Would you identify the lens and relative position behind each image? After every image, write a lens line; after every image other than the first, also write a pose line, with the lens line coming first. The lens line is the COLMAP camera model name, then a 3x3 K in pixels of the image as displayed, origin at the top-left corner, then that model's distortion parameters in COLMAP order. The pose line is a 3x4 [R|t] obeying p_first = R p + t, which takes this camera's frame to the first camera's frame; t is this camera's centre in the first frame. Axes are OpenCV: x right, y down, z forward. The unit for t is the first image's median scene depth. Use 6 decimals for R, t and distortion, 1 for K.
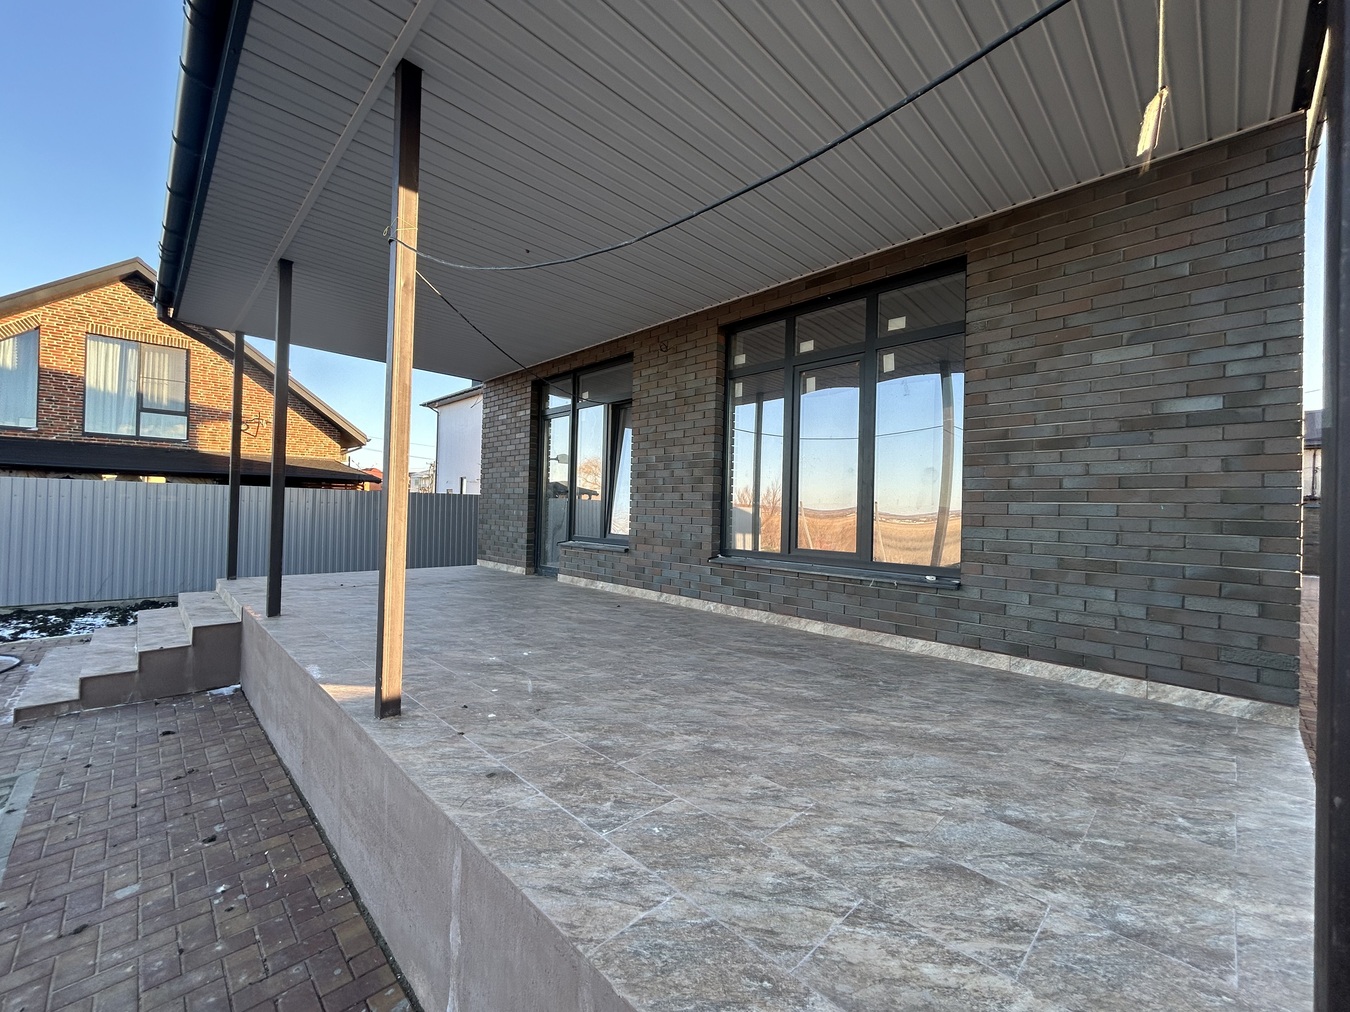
lens RADIAL K [[546.6, 0, 678.8], [0, 546.6, 505.4], [0, 0, 1]] dist [-0.003290, -0.000242]
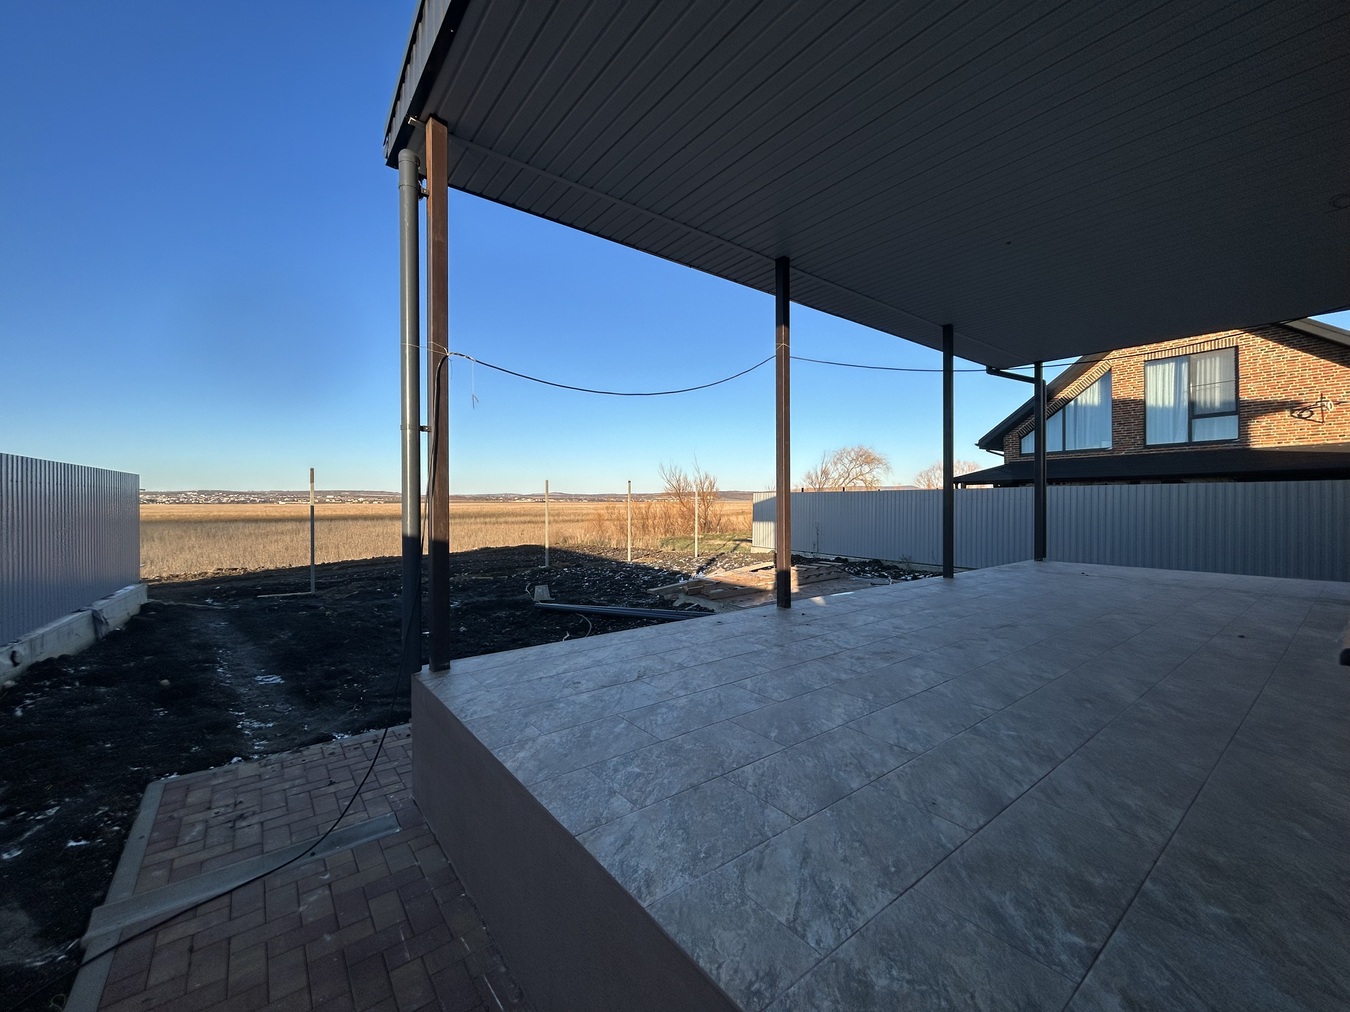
lens RADIAL K [[546.6, 0, 677.2], [0, 546.6, 504.0], [0, 0, 1]] dist [-0.003290, -0.000242]
pose [[-0.114112, -0.021734, -0.993230, 0.204474], [0.010482, 0.999679, -0.023080, 0.009738], [0.993413, -0.013045, -0.113847, 0.125214]]
